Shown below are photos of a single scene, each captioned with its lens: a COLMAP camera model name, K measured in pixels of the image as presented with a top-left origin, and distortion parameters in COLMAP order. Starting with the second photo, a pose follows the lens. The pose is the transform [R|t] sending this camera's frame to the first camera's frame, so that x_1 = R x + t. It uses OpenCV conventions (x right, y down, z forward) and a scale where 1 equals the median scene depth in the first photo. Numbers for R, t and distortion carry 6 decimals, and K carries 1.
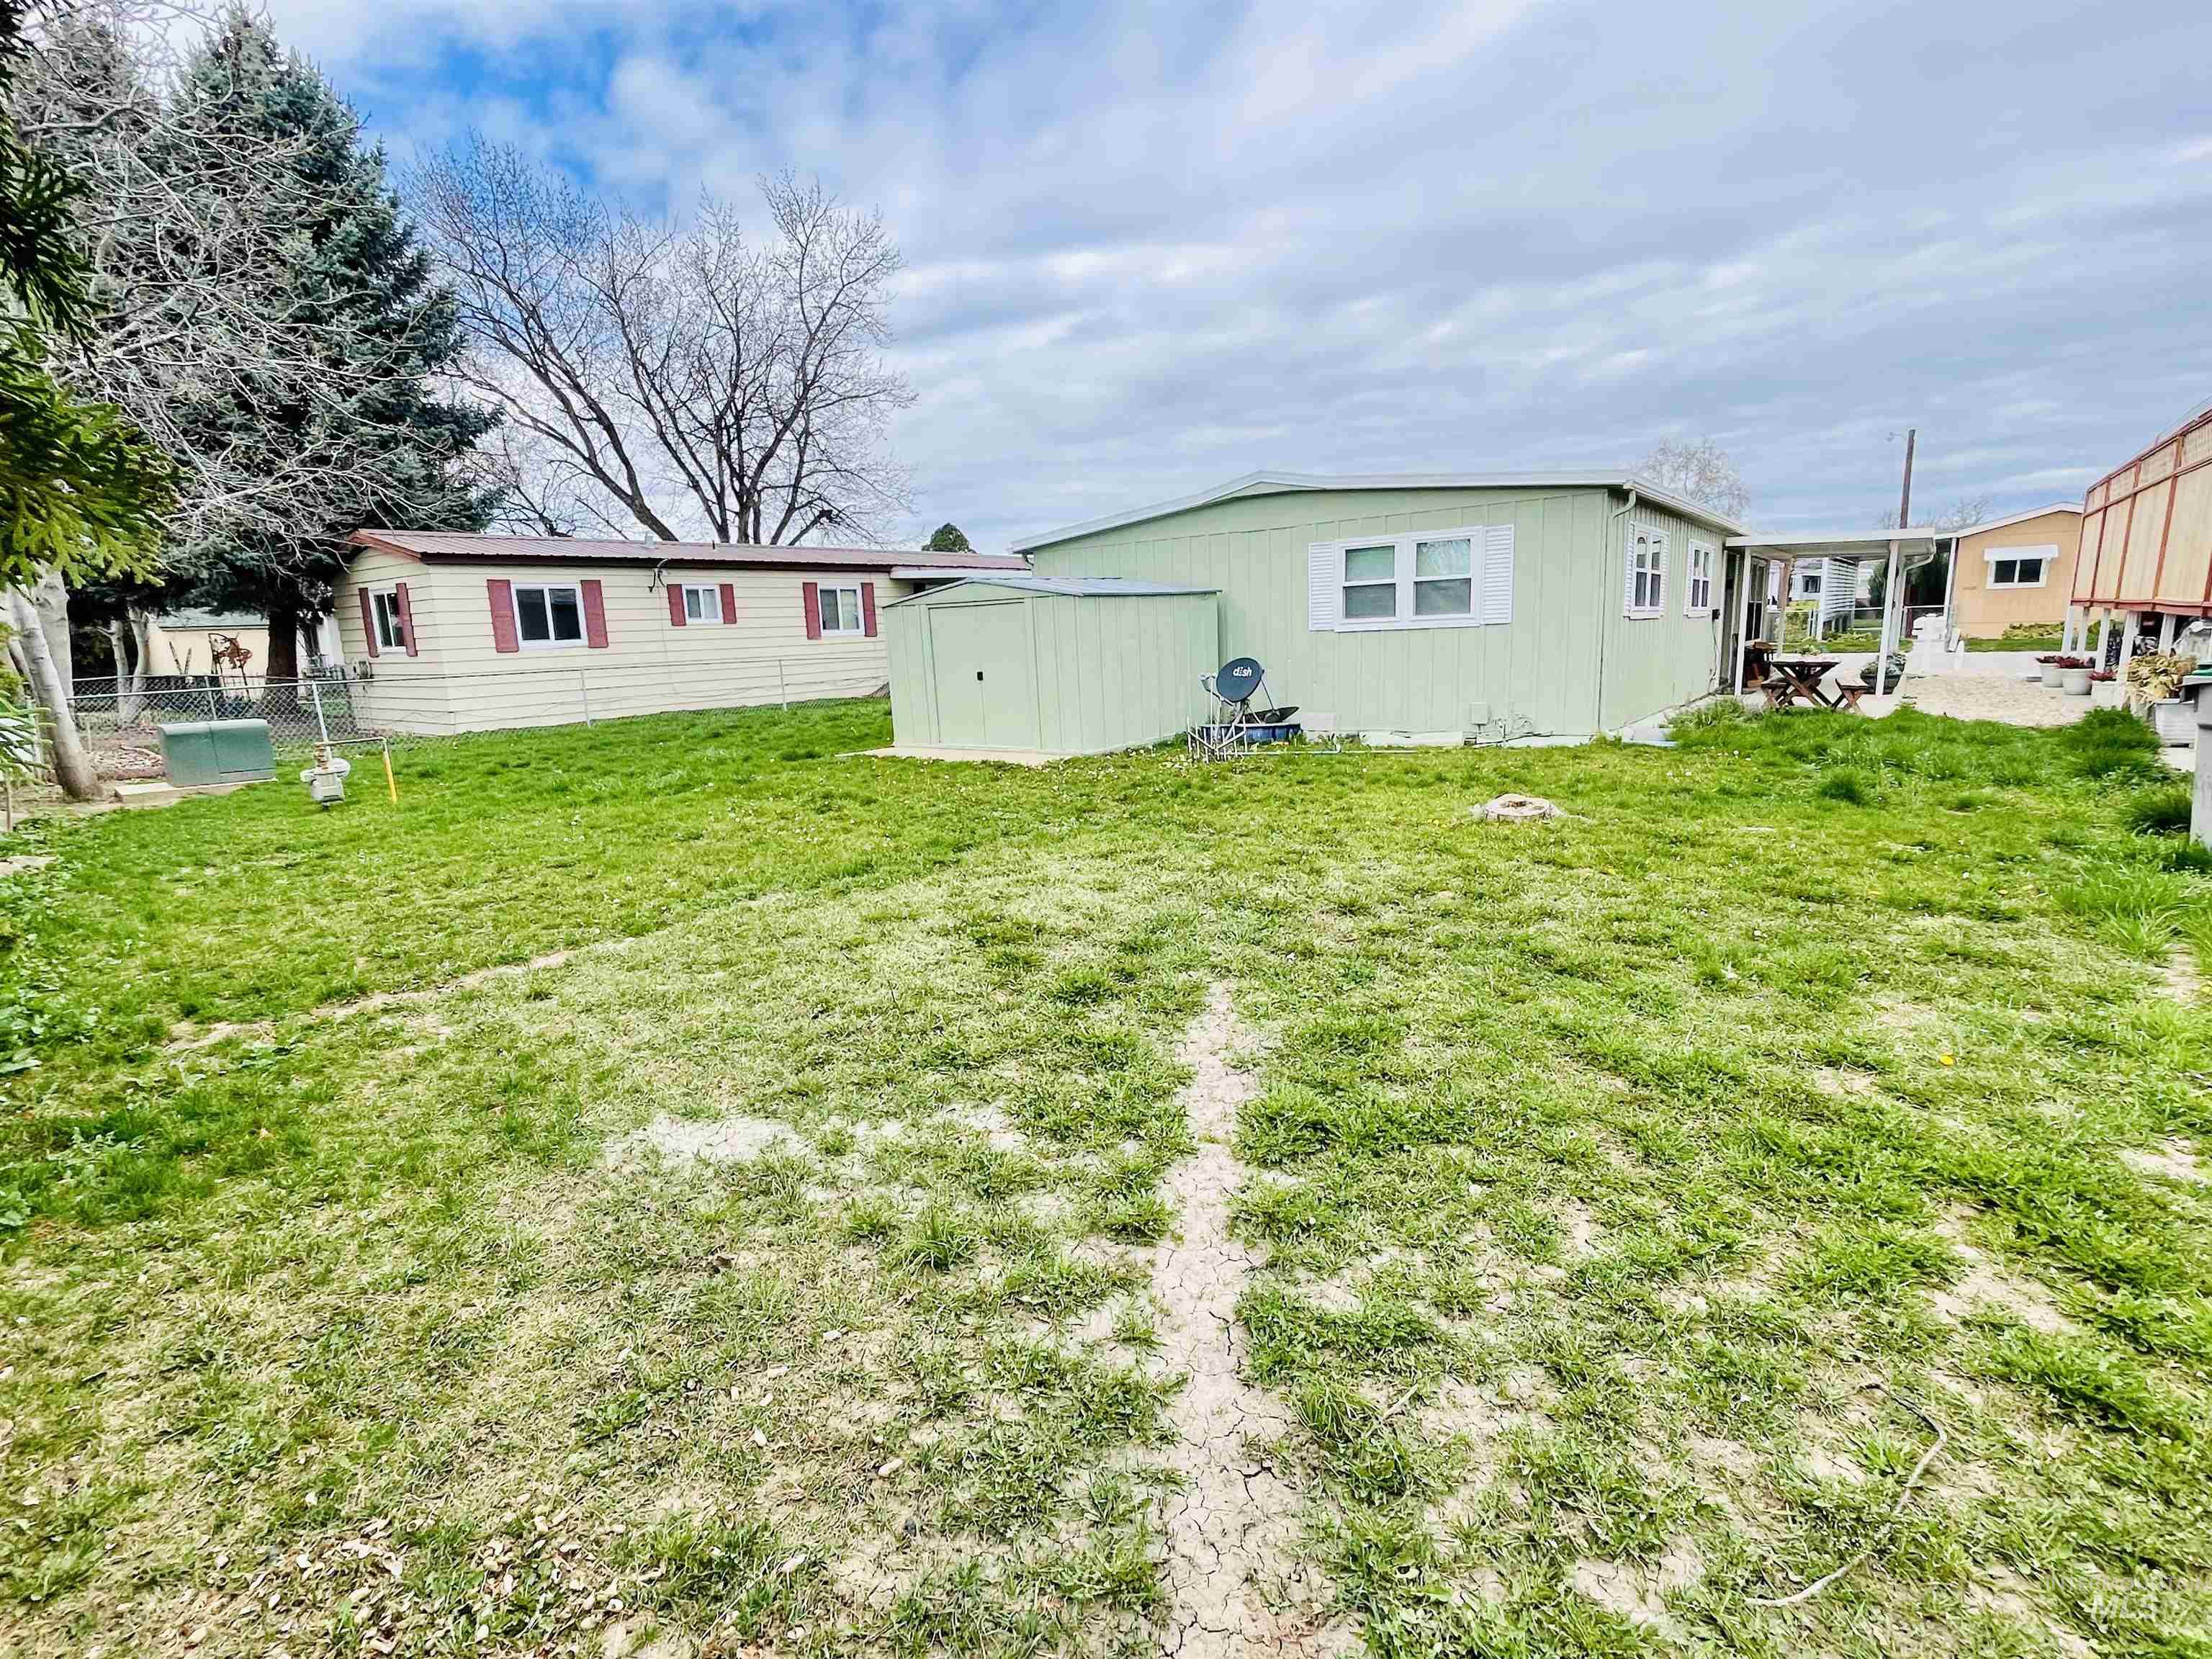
lens RADIAL K [[1063.0, 0, 1106.0], [0, 1063.0, 829.5], [0, 0, 1]] dist [0.003609, -0.010513]
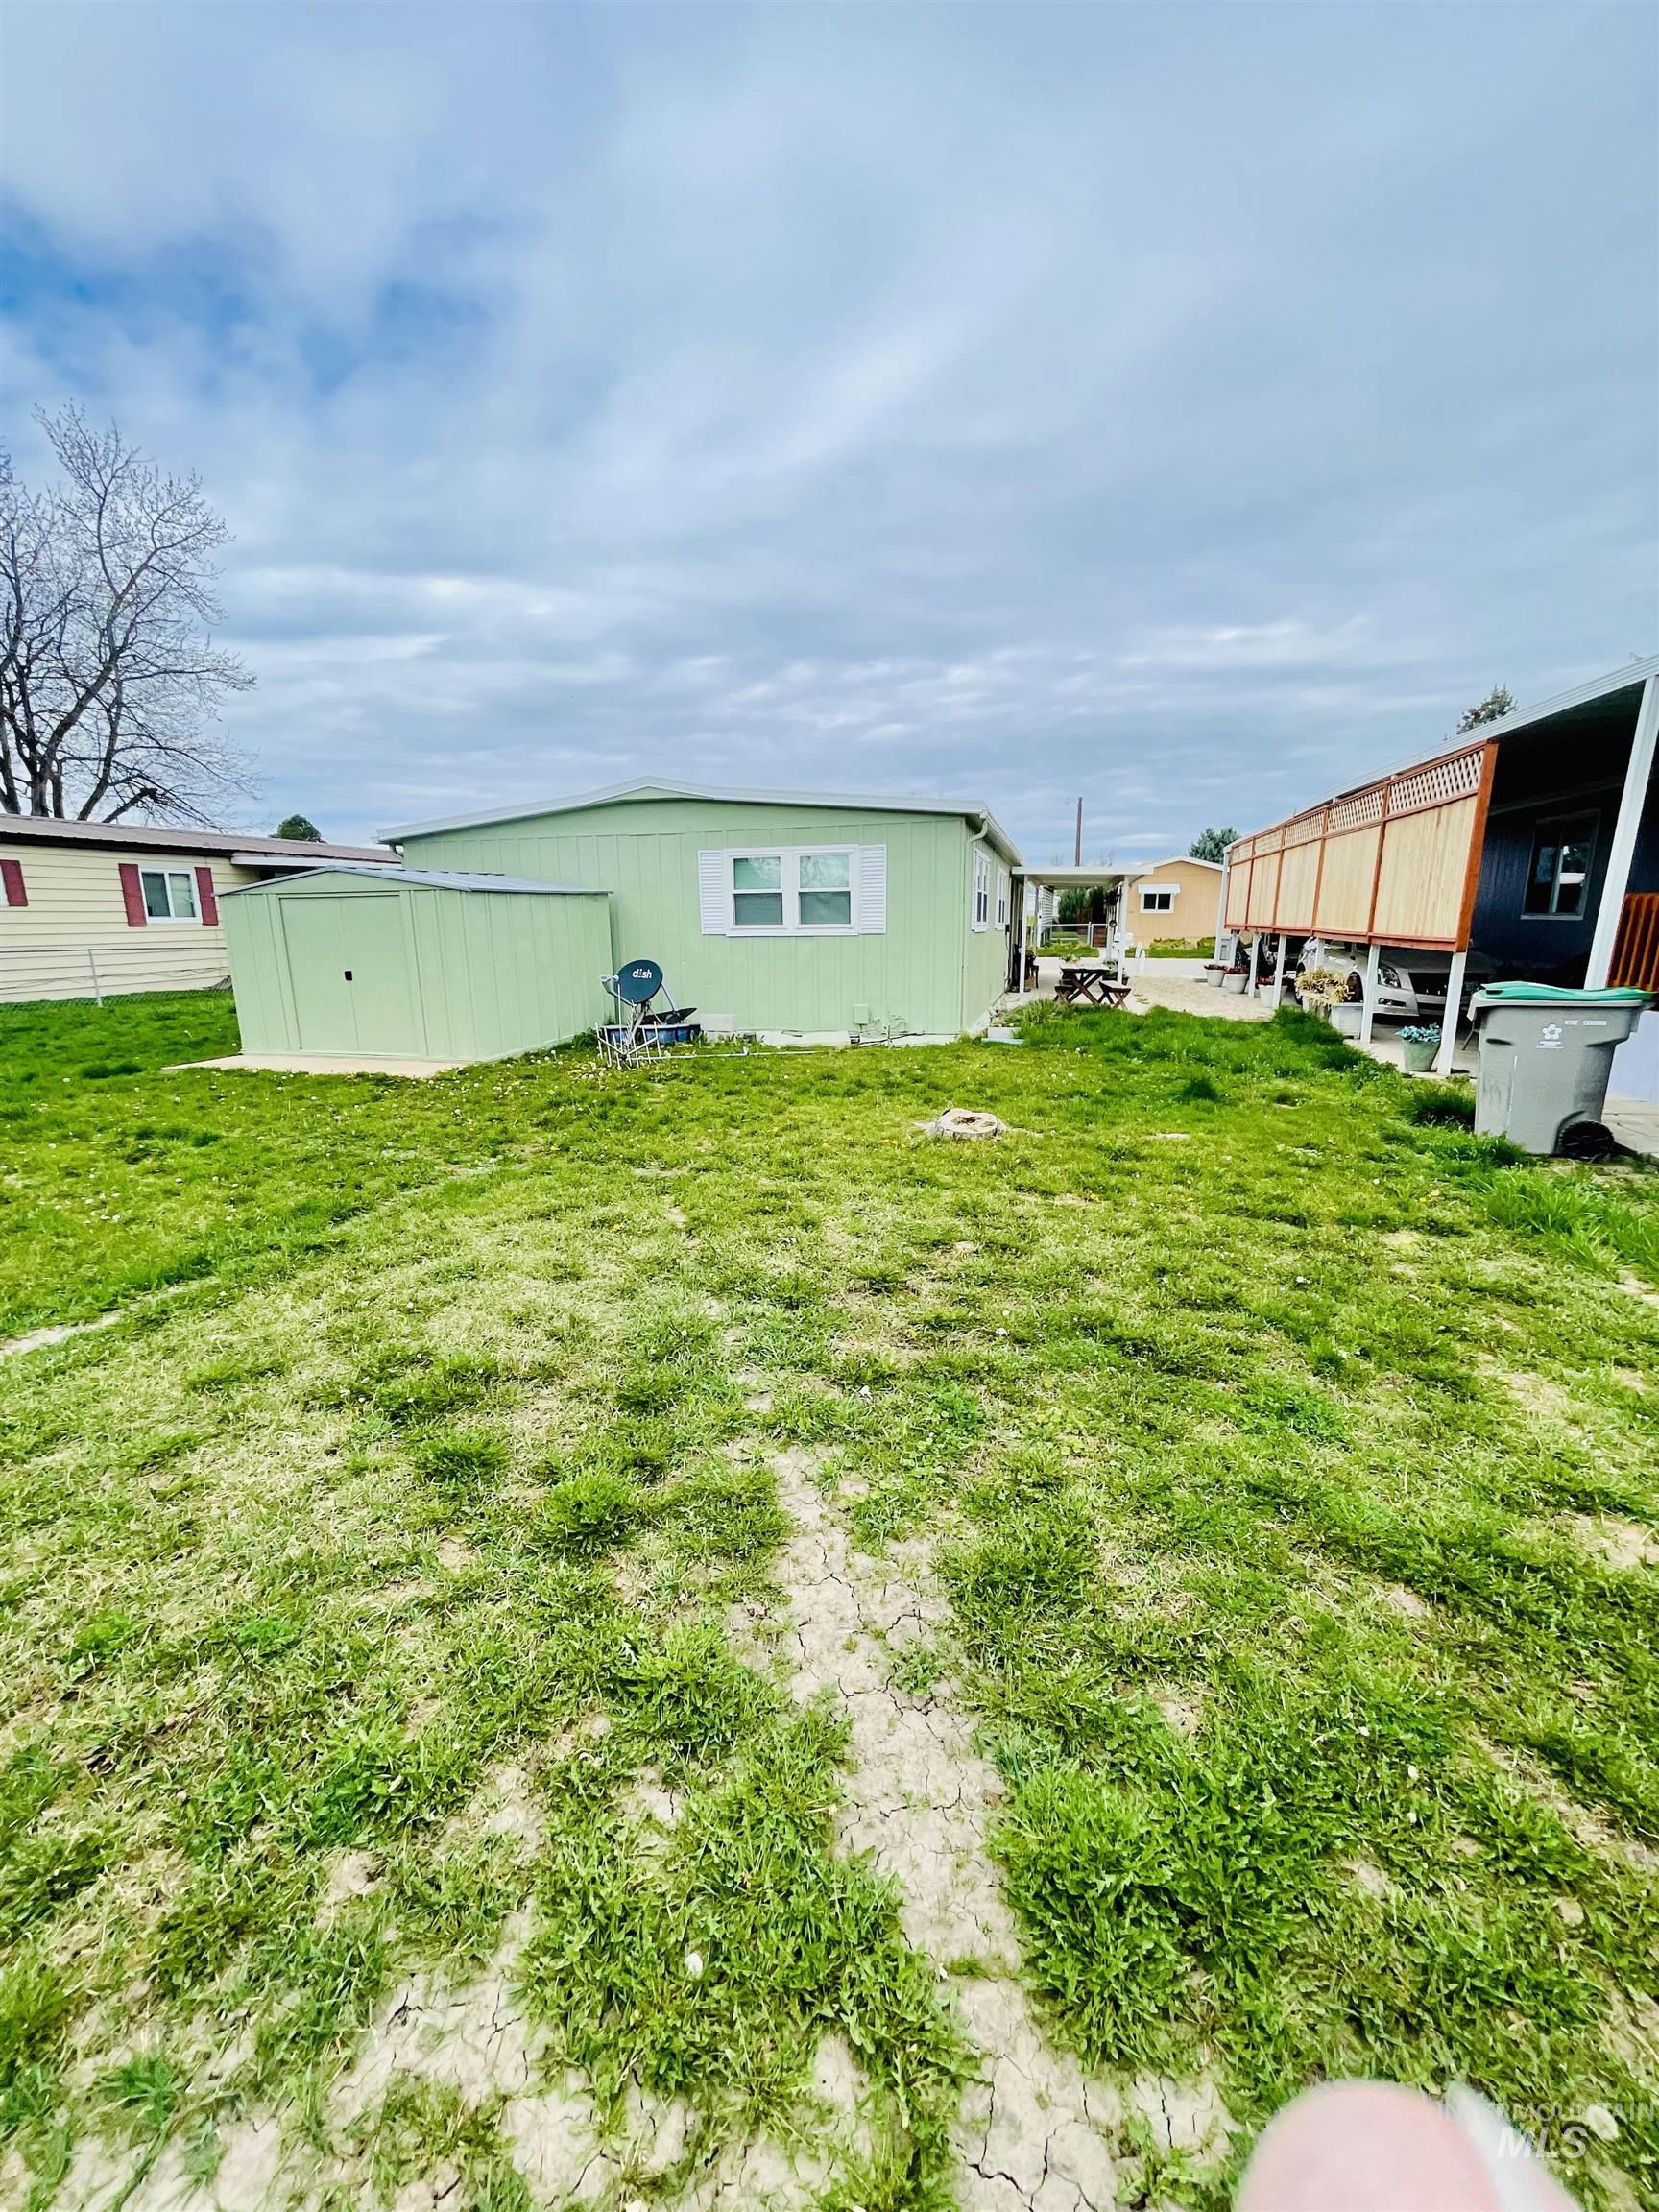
lens RADIAL K [[882.0, 0, 829.5], [0, 882.0, 1106.0], [0, 0, 1]] dist [-0.002763, -0.000075]
pose [[0.926546, -0.047272, 0.373199, -0.025544], [0.041916, 0.998869, 0.022459, -0.034743], [-0.373839, -0.005167, 0.927479, 0.155396]]
